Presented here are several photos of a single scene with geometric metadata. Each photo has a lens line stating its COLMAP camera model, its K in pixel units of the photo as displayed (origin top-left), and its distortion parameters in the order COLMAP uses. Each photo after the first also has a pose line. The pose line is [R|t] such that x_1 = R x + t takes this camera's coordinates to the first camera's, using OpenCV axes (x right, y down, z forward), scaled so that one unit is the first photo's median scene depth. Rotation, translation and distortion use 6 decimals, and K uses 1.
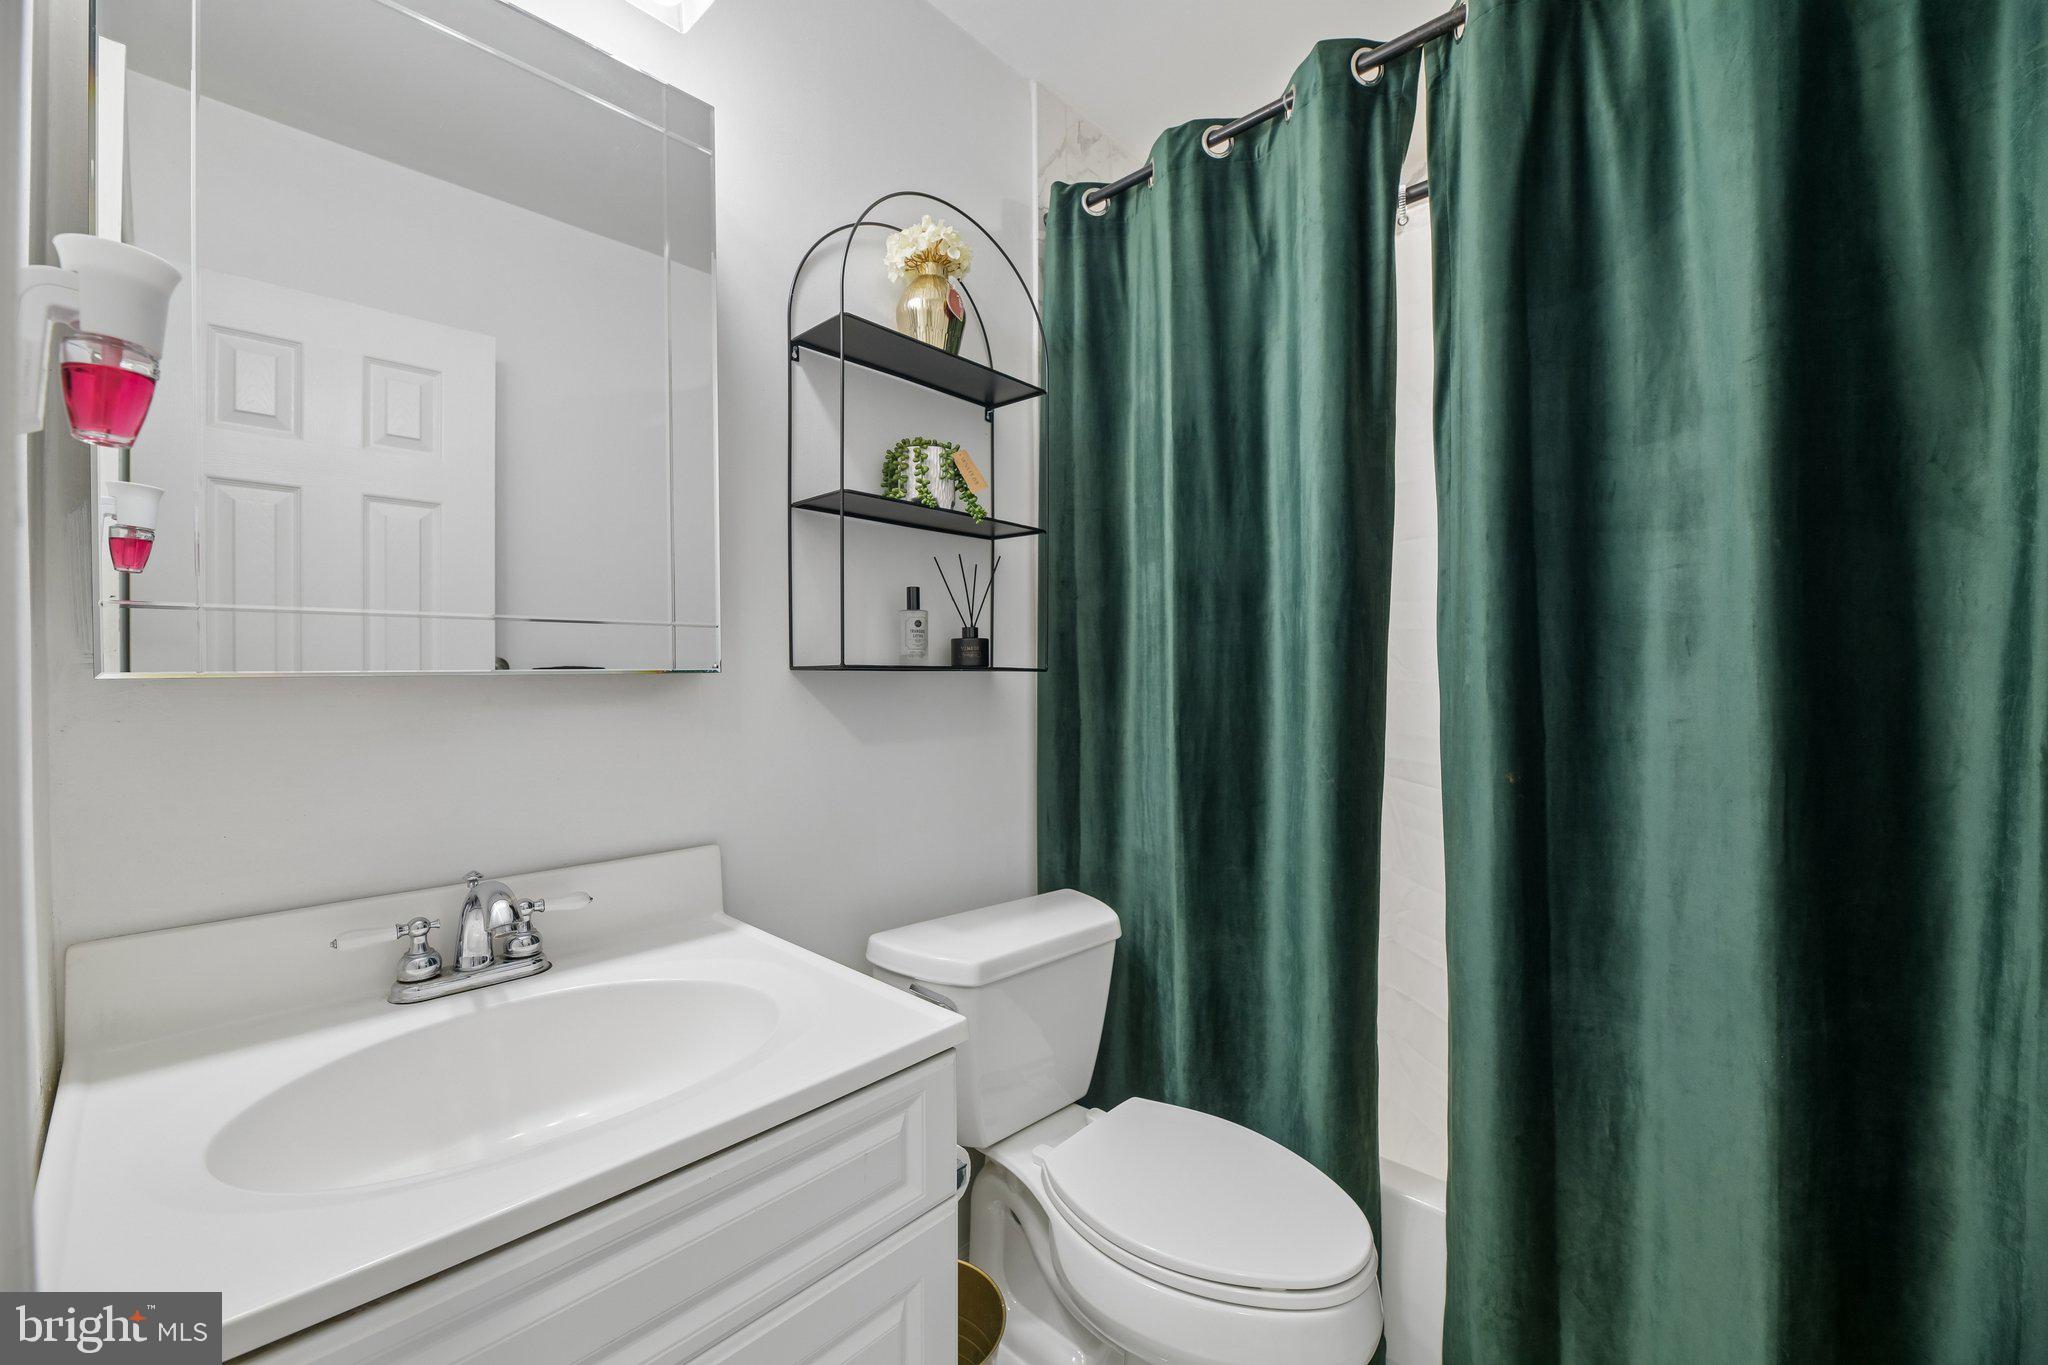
lens RADIAL K [[830.8, 0, 1030.5], [0, 830.8, 684.3], [0, 0, 1]] dist [-0.002663, -0.001579]
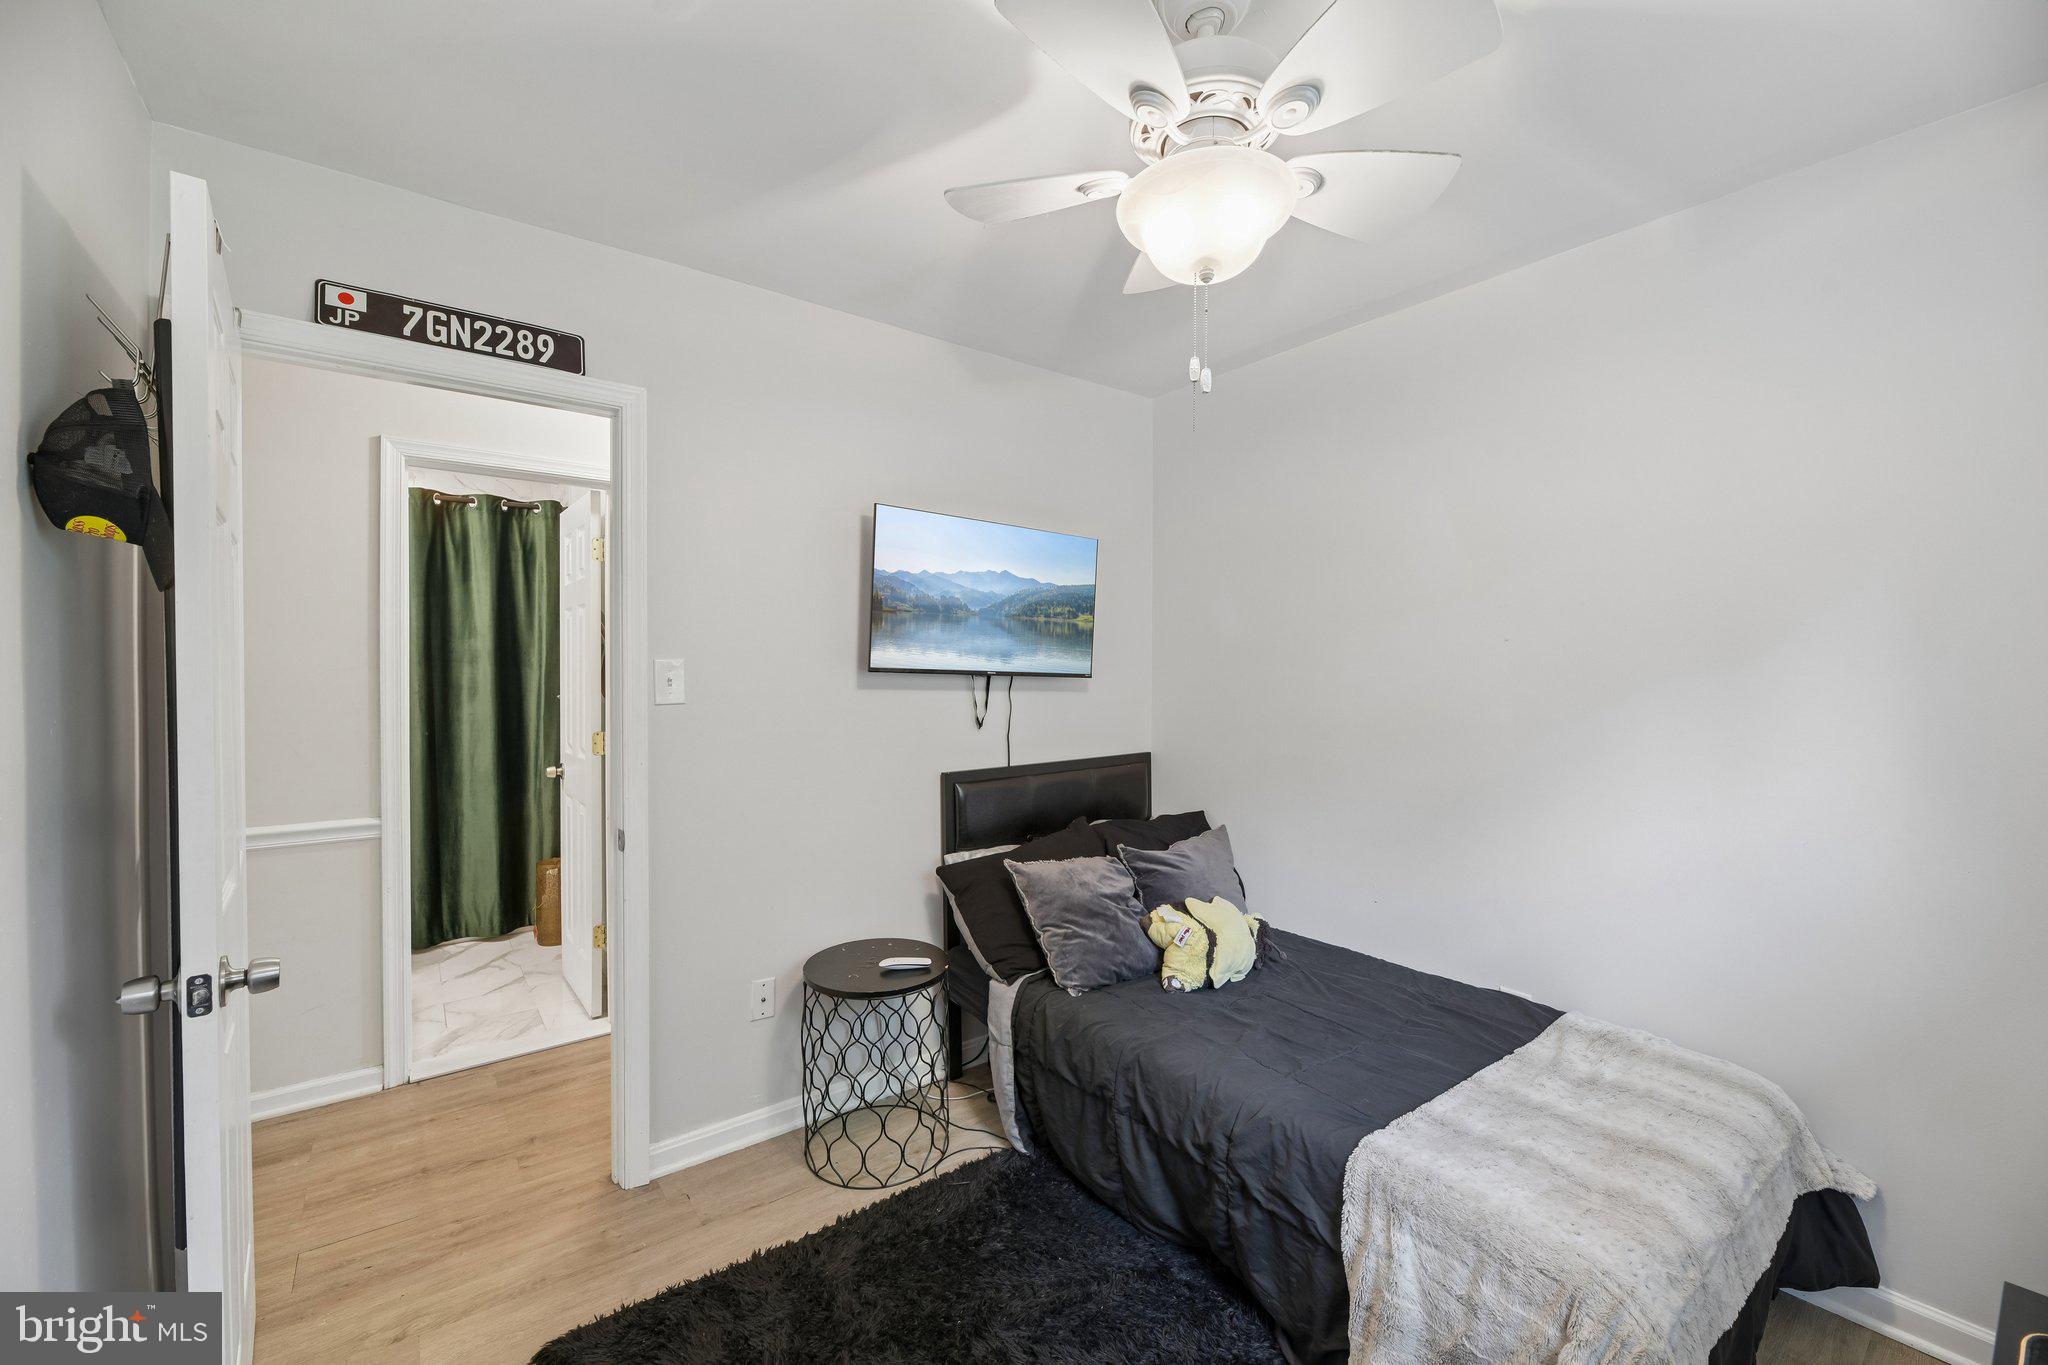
lens RADIAL K [[830.8, 0, 1033.5], [0, 830.8, 691.4], [0, 0, 1]] dist [-0.002663, -0.001579]
pose [[0.174181, -0.007639, 0.984684, -2.408877], [0.006999, 0.999954, 0.006520, -0.066032], [-0.984689, 0.005757, 0.174226, -2.106719]]
